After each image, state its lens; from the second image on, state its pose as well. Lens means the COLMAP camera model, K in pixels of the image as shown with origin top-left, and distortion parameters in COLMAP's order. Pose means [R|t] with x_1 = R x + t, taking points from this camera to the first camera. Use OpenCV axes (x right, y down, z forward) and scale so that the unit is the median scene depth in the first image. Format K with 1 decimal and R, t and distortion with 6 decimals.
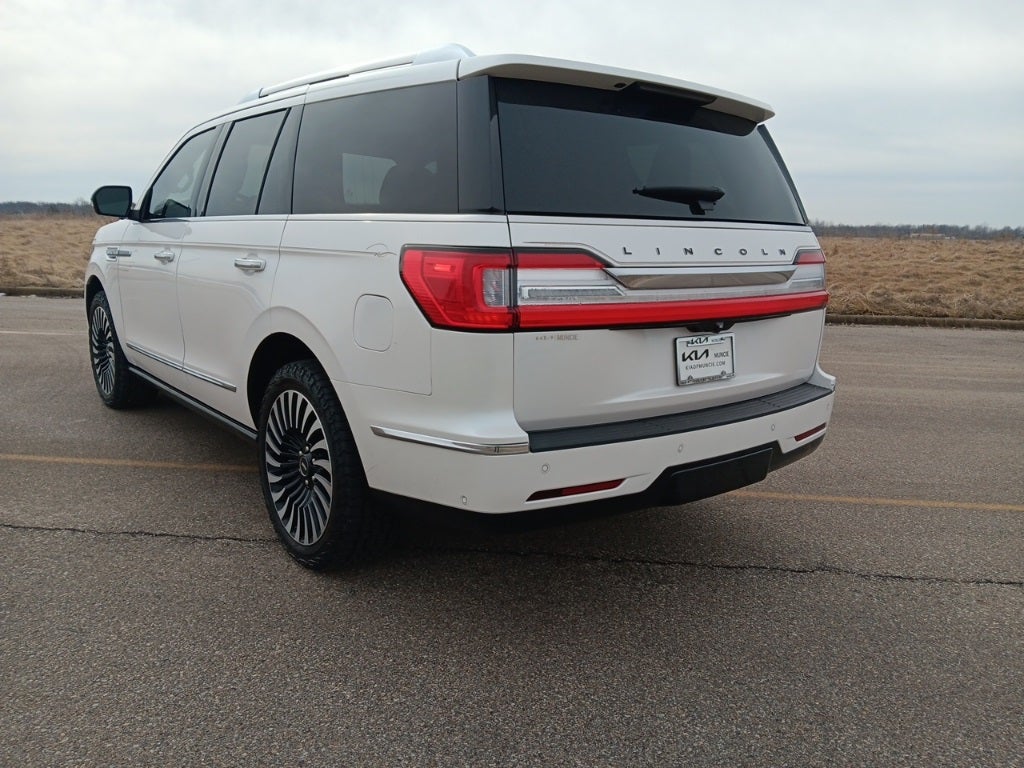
lens RADIAL K [[798.6, 0, 512.0], [0, 798.6, 384.0], [0, 0, 1]] dist [0.079407, -0.133804]
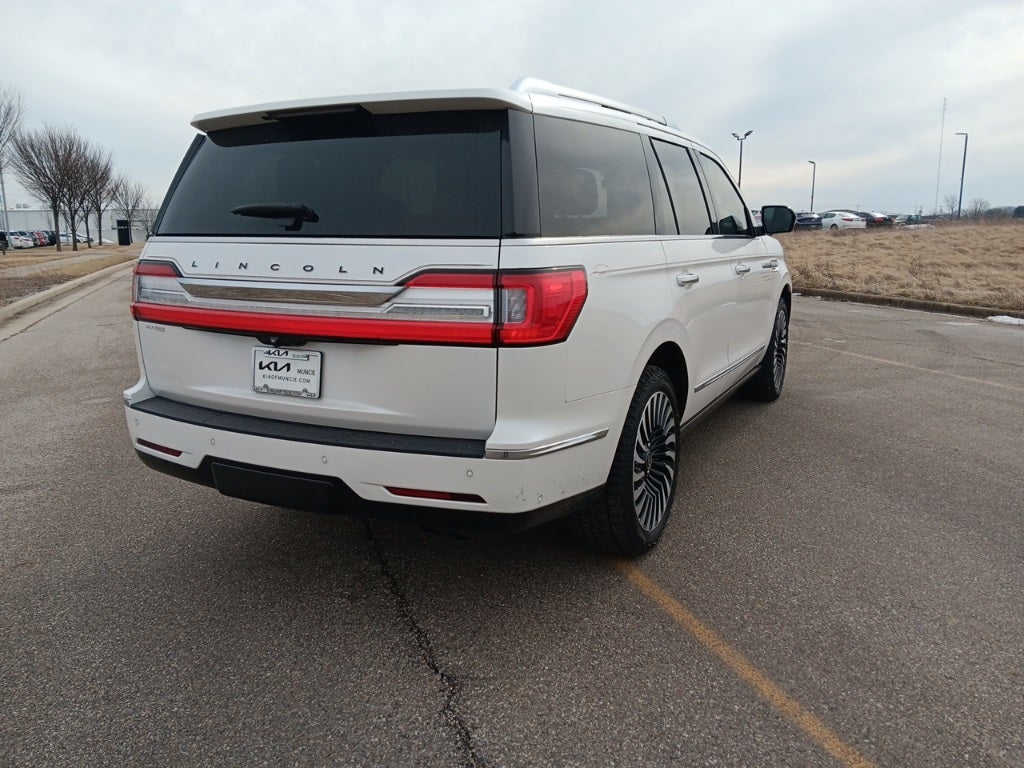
lens RADIAL K [[784.2, 0, 512.0], [0, 784.2, 384.0], [0, 0, 1]] dist [0.088148, -0.139775]
pose [[0.399619, 0.152225, -0.903954, 1.276705], [-0.159630, 0.982605, 0.094901, -0.159116], [0.902675, 0.106374, 0.416967, 0.852474]]
